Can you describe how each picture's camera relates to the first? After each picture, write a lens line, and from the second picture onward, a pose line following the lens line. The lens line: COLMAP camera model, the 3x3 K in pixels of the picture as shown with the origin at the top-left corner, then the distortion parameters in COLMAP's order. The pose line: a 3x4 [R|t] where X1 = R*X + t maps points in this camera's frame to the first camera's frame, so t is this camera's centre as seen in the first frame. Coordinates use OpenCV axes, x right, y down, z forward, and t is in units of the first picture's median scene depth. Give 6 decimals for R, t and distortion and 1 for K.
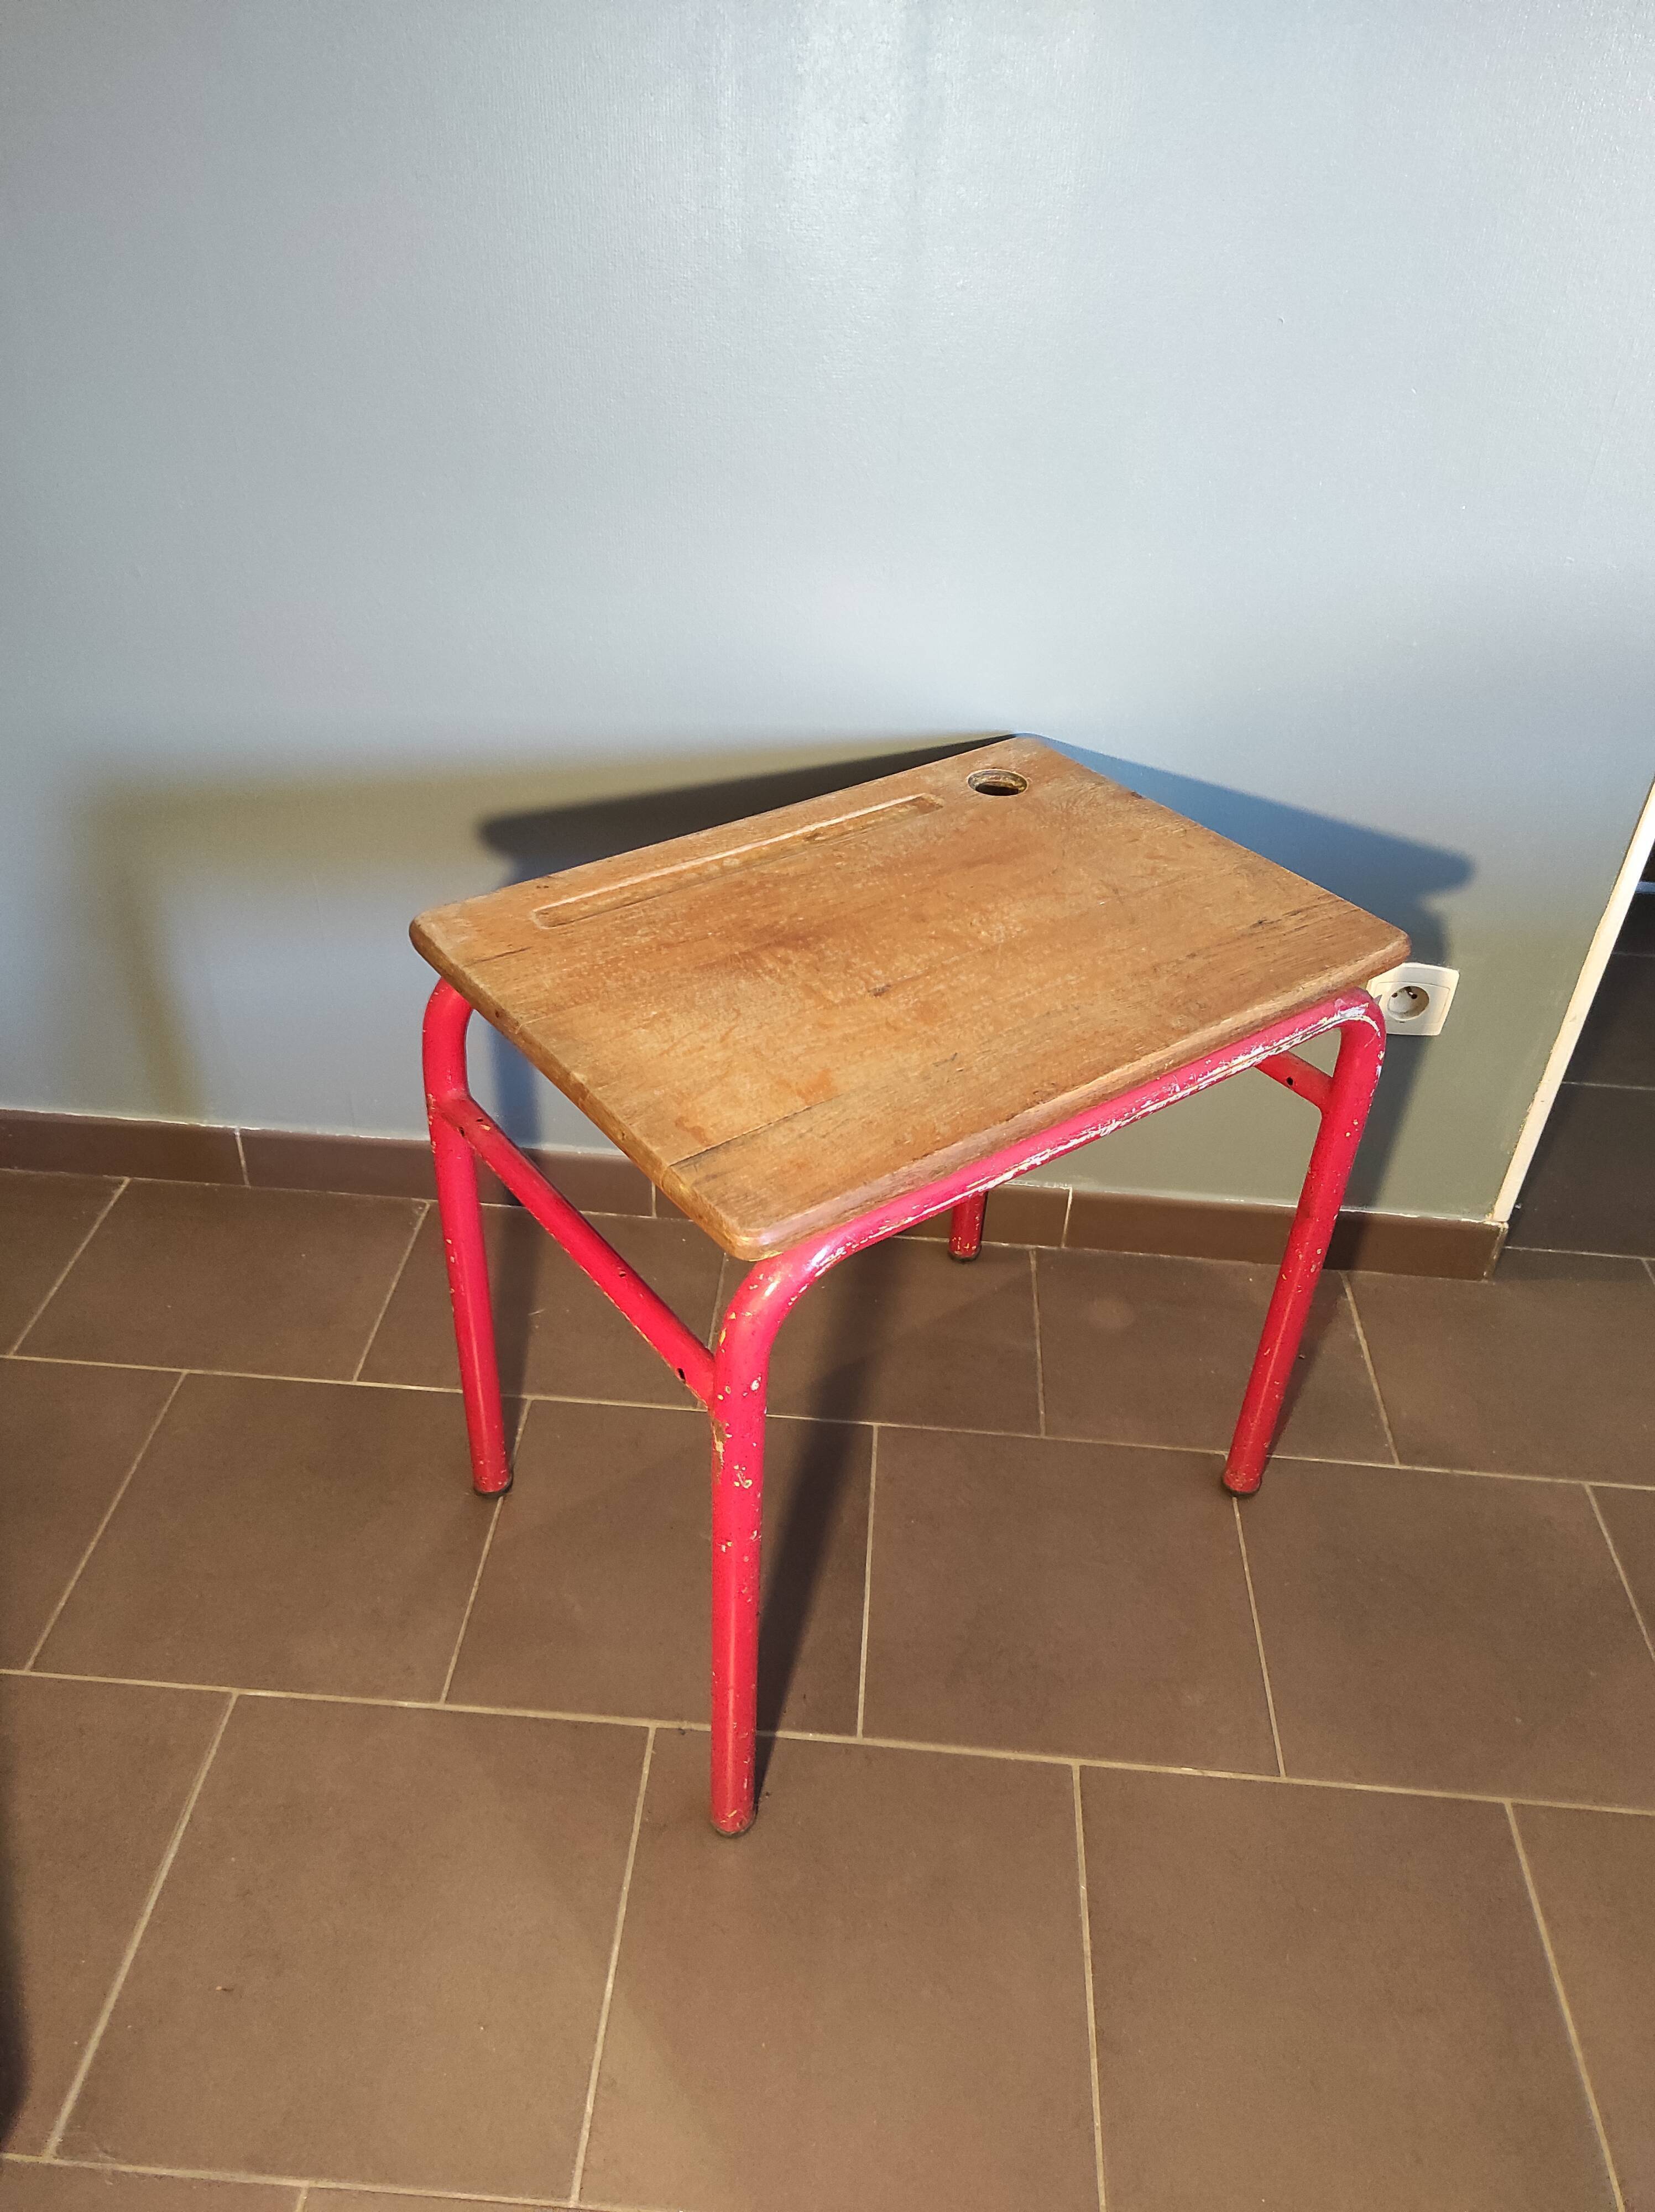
lens RADIAL K [[1627.2, 0, 826.3], [0, 1627.2, 1109.2], [0, 0, 1]] dist [0.054084, -0.050299]
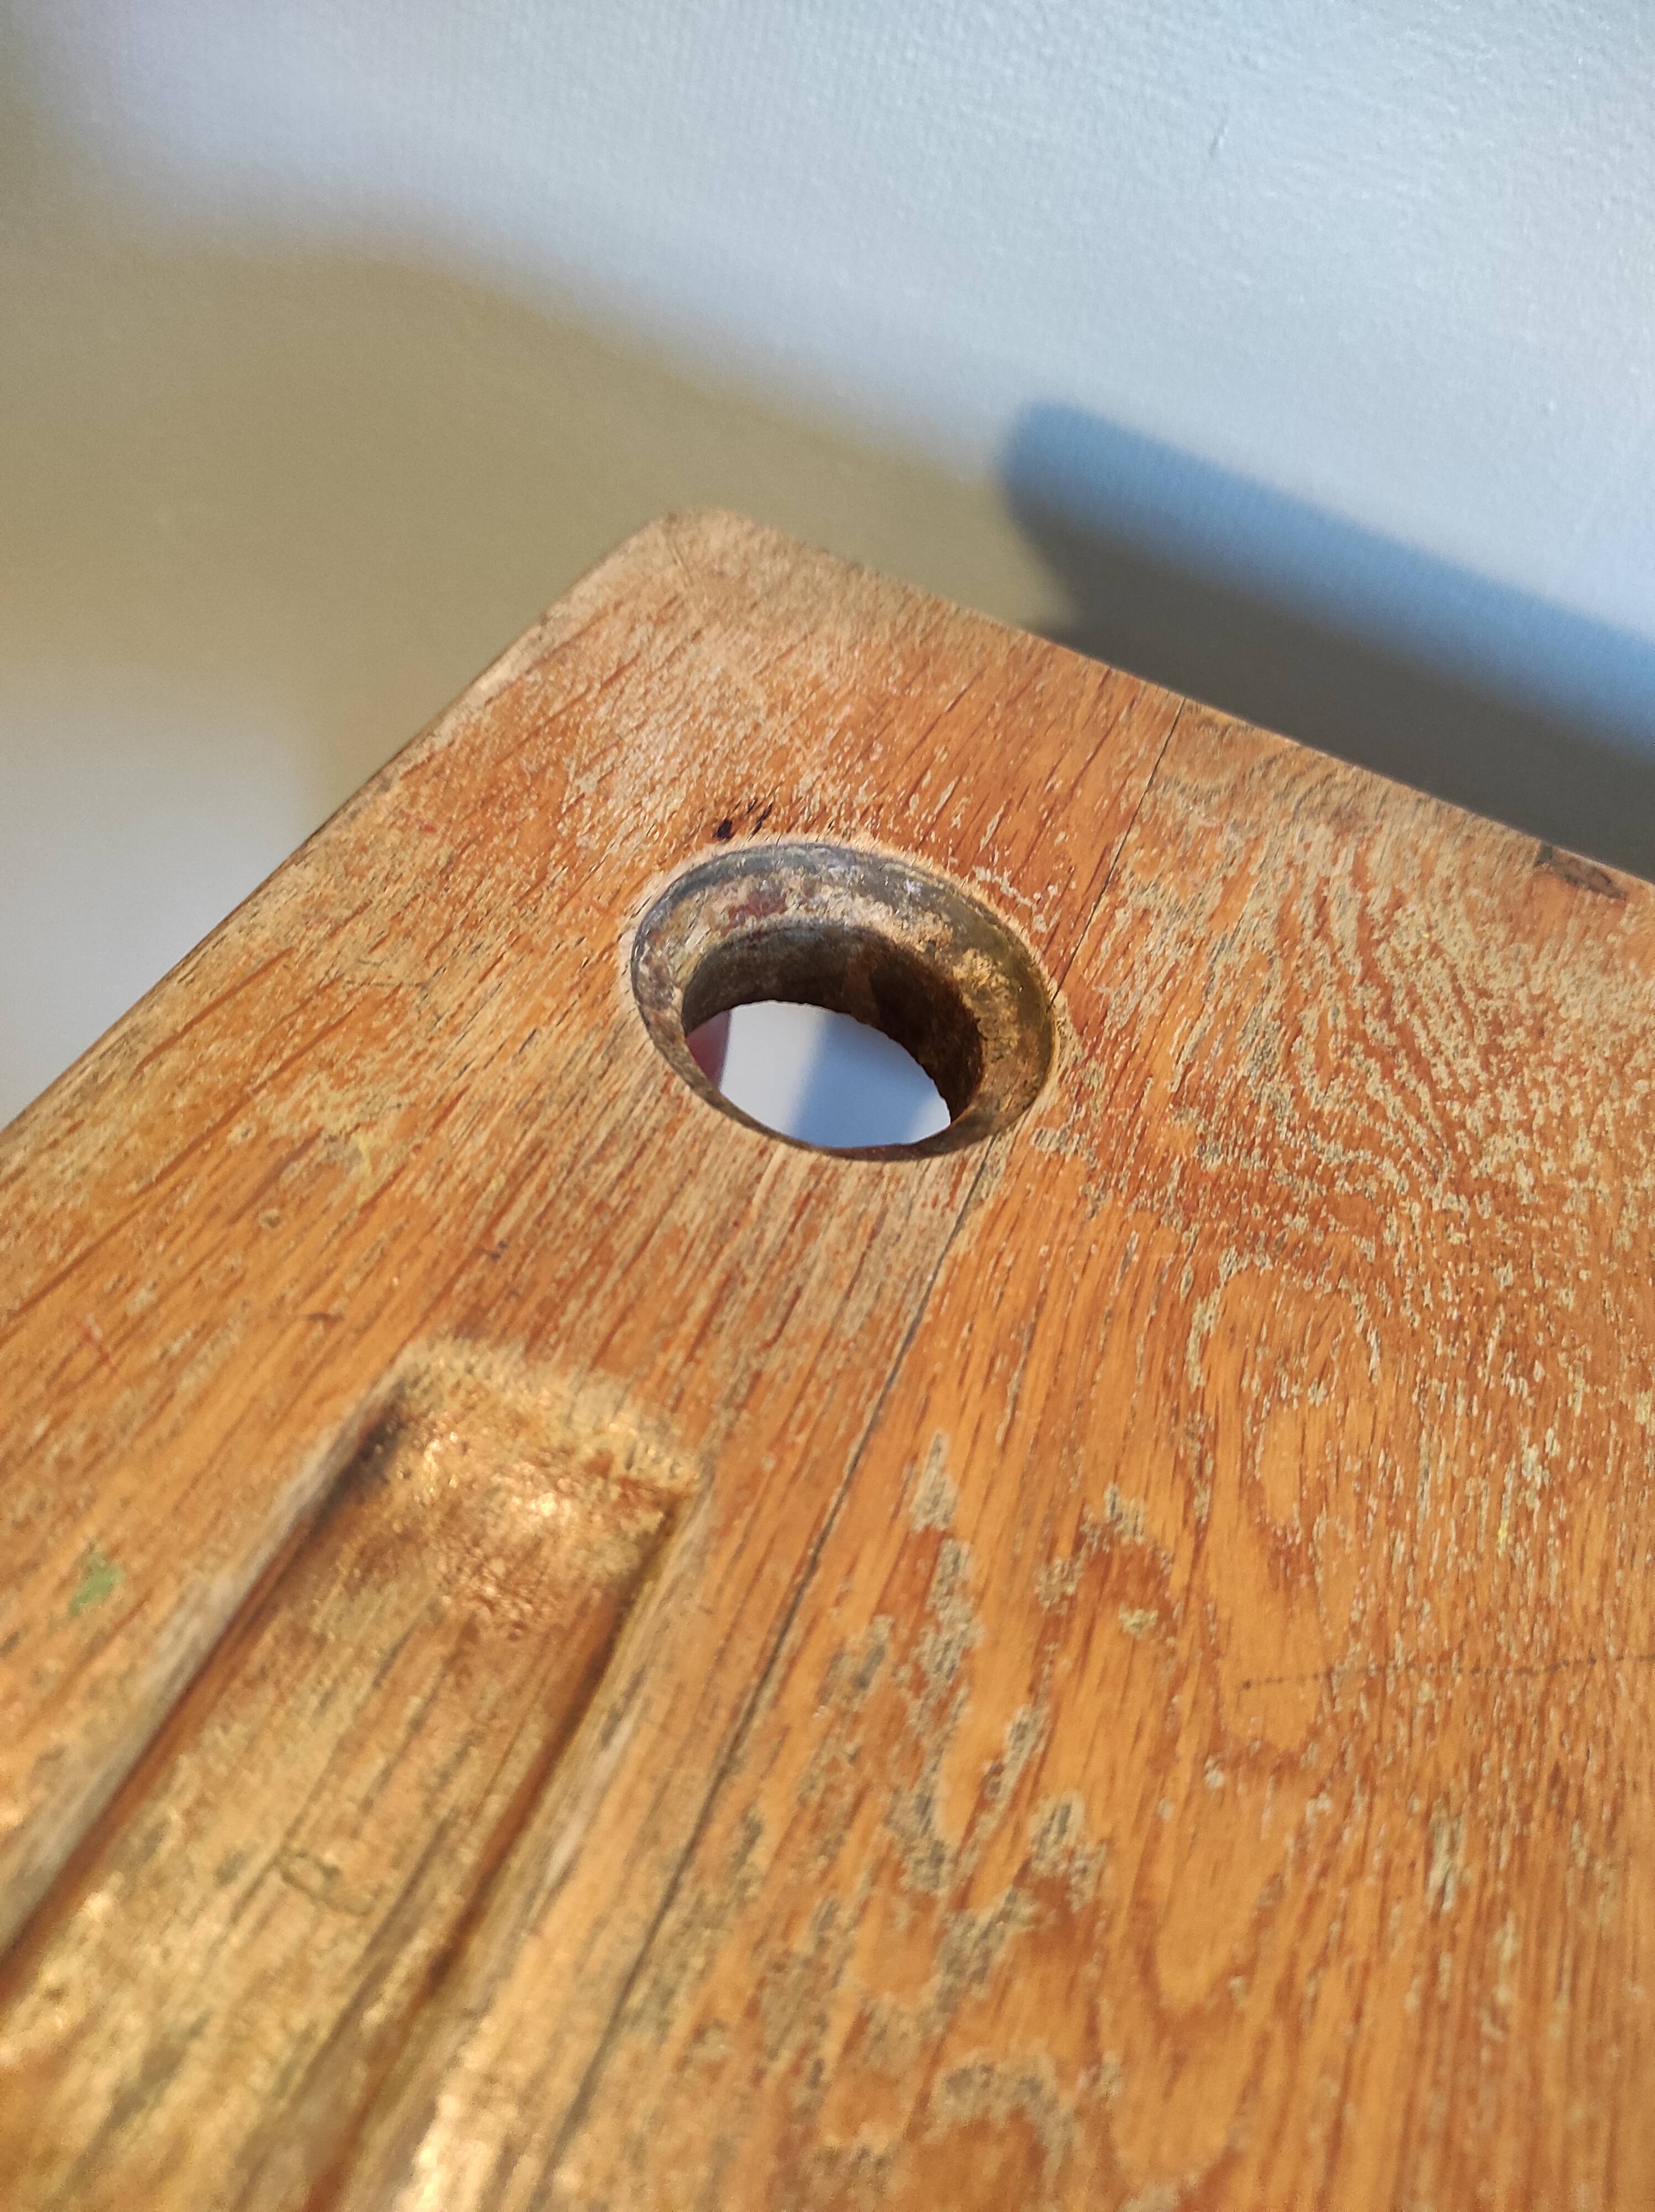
lens RADIAL K [[1627.2, 0, 821.5], [0, 1627.2, 1115.6], [0, 0, 1]] dist [0.054084, -0.050299]
pose [[0.840800, -0.300420, 0.450337, 0.043035], [0.160197, 0.932703, 0.323112, -0.262656], [-0.517100, -0.199530, 0.832343, 0.994589]]
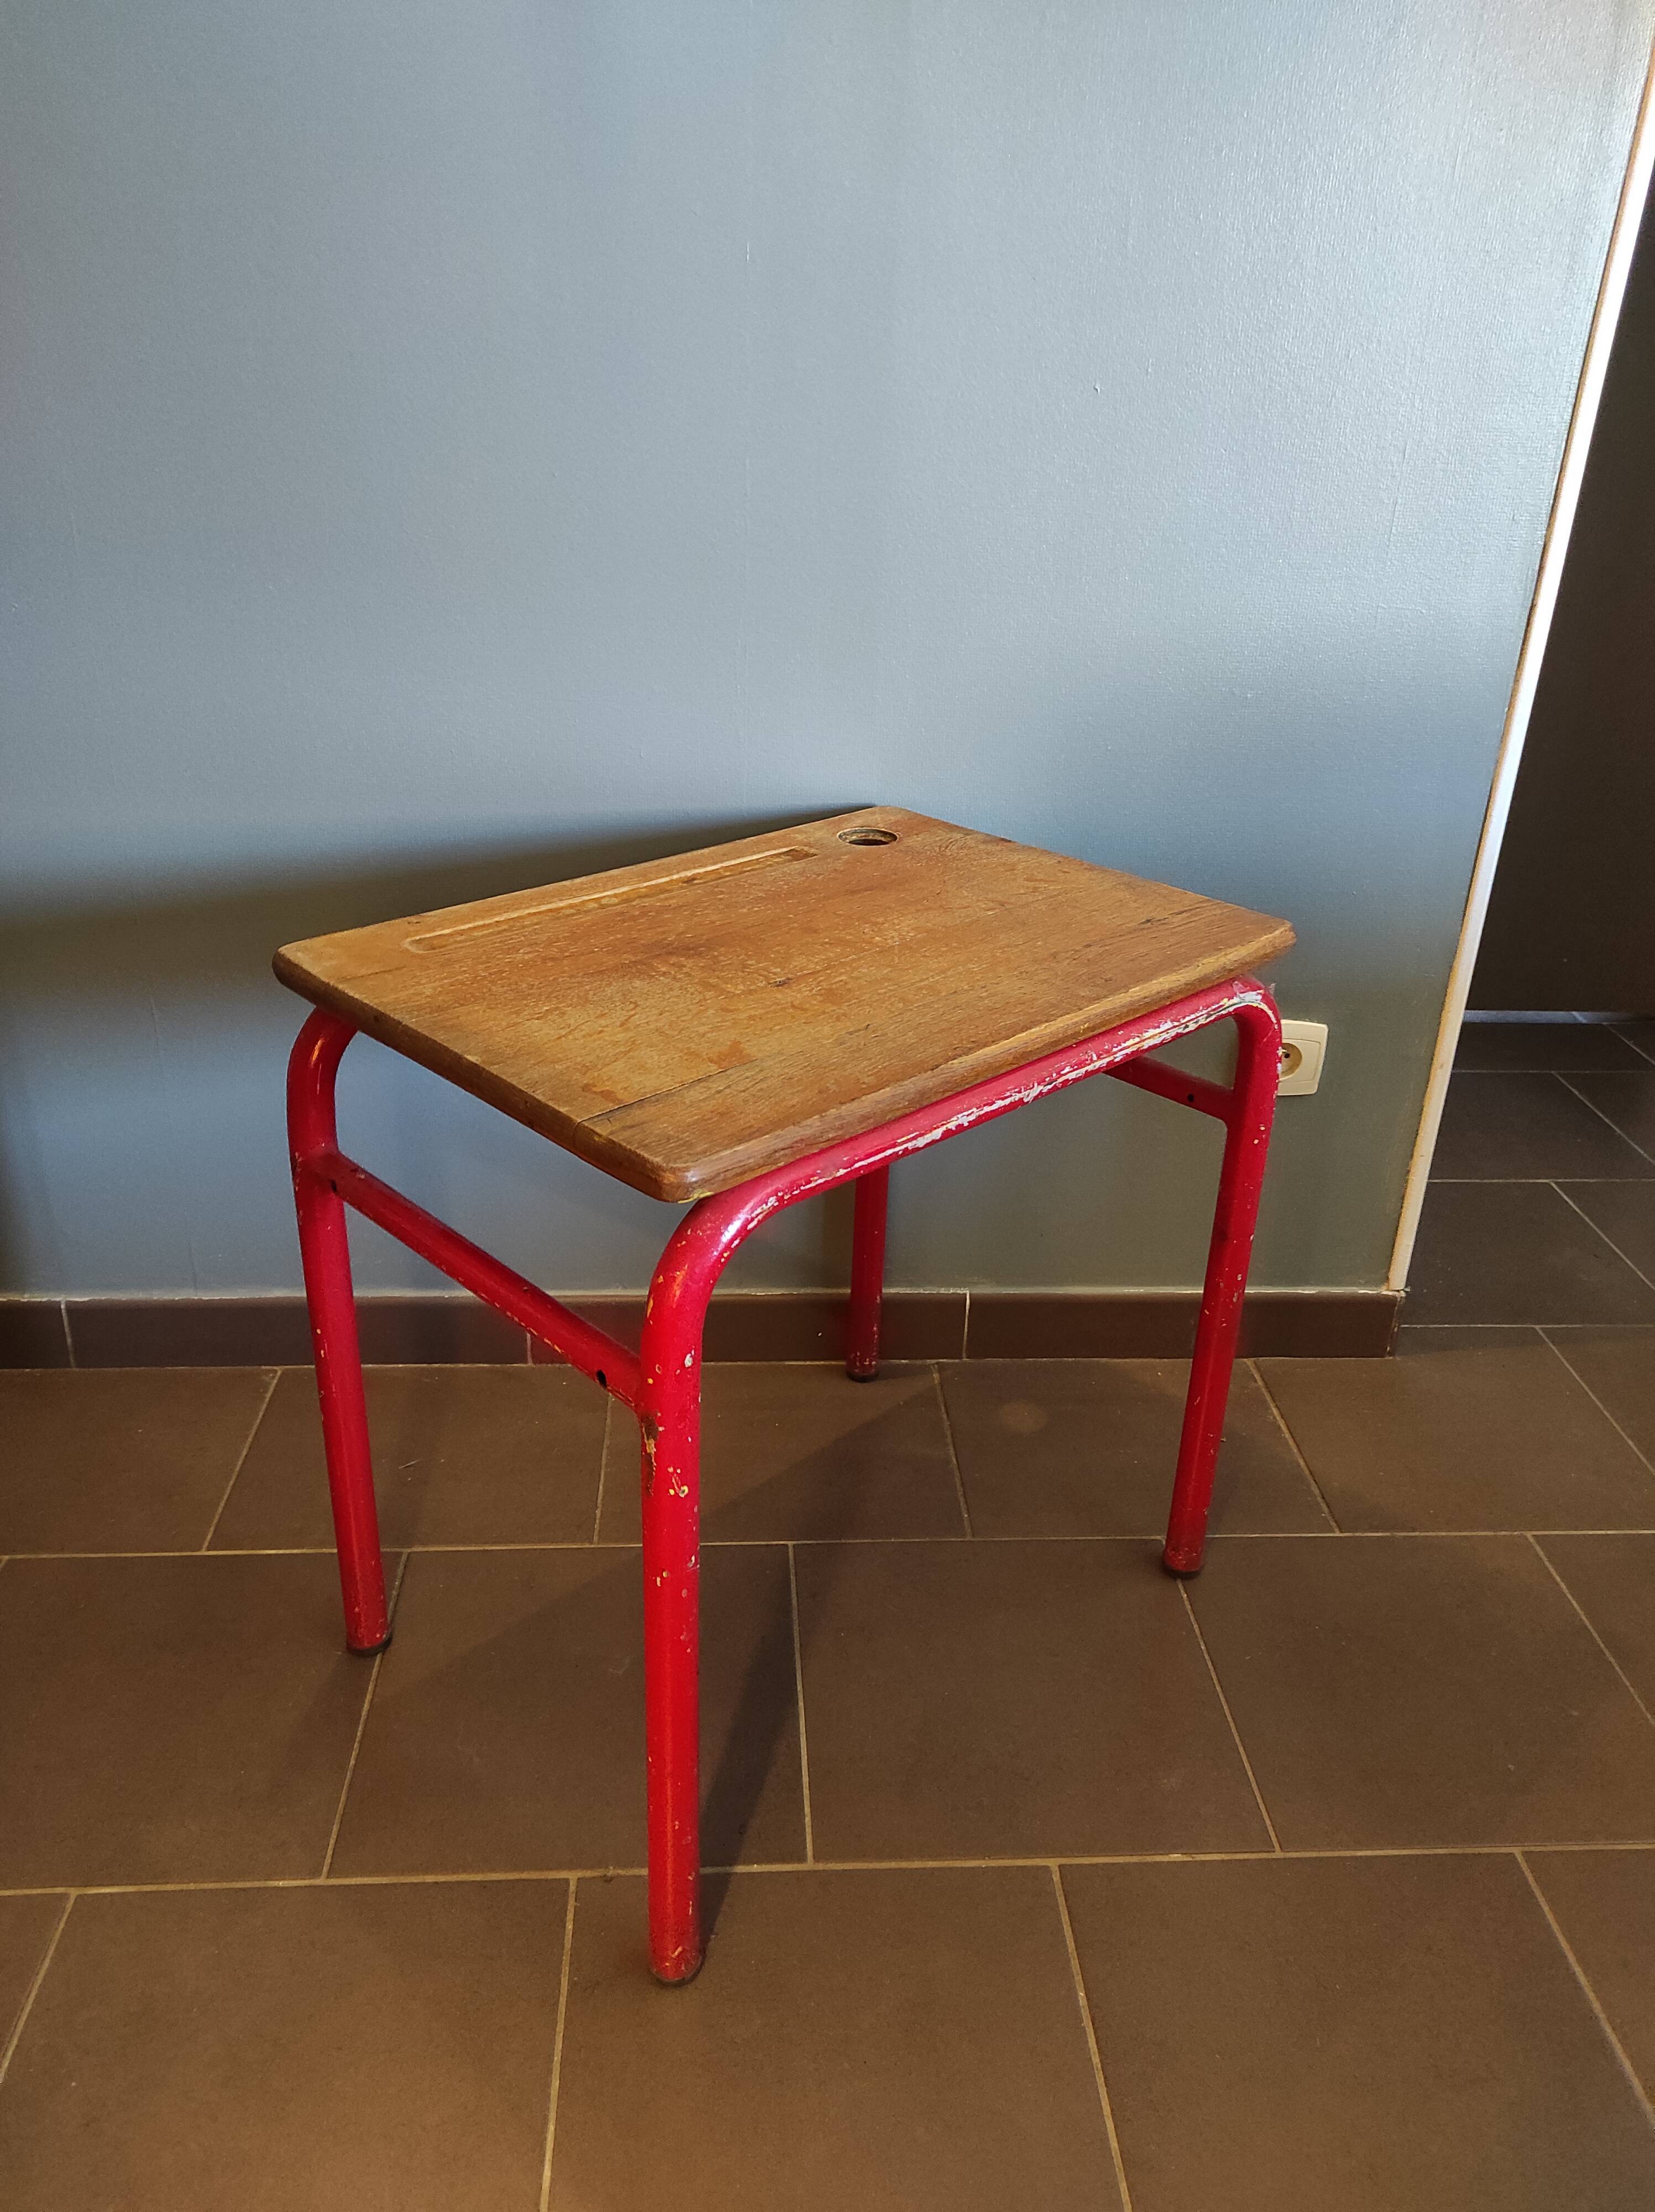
lens RADIAL K [[1627.2, 0, 823.4], [0, 1627.2, 1108.1], [0, 0, 1]] dist [0.054084, -0.050299]
pose [[0.992079, -0.064784, 0.107621, -0.045374], [0.083594, 0.979983, -0.180679, 0.158427], [-0.093761, 0.188245, 0.977636, 0.063778]]
